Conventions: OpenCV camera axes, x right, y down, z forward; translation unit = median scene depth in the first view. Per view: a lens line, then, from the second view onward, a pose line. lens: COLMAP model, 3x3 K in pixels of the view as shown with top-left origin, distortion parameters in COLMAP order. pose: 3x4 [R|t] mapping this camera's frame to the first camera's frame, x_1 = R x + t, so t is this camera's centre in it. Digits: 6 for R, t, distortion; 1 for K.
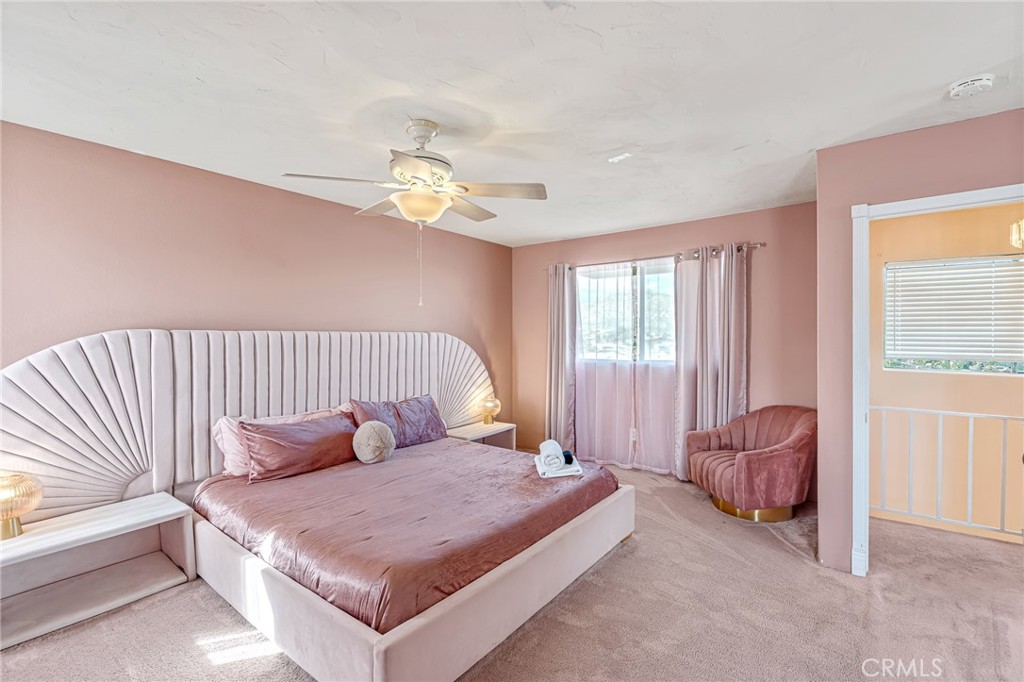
lens RADIAL K [[458.1, 0, 512.0], [0, 458.1, 341.0], [0, 0, 1]] dist [-0.007694, -0.000174]
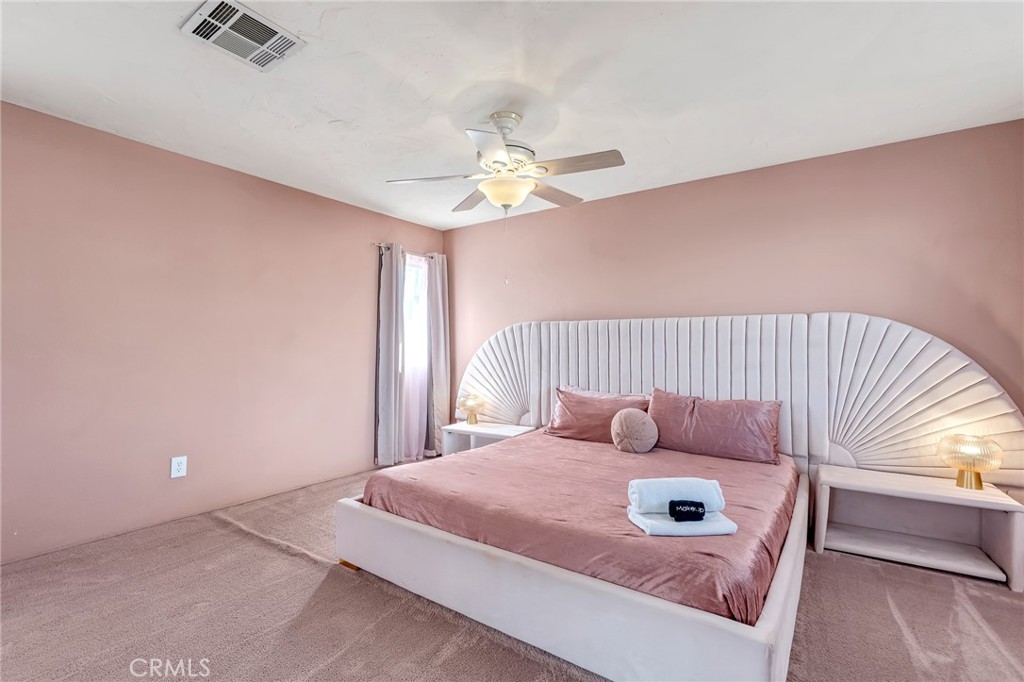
lens RADIAL K [[458.1, 0, 512.0], [0, 458.1, 341.0], [0, 0, 1]] dist [-0.007694, -0.000174]
pose [[0.044627, -0.010031, -0.998953, 0.693904], [-0.016690, 0.999803, -0.010786, 0.054063], [0.998864, 0.017154, 0.044451, 0.770672]]
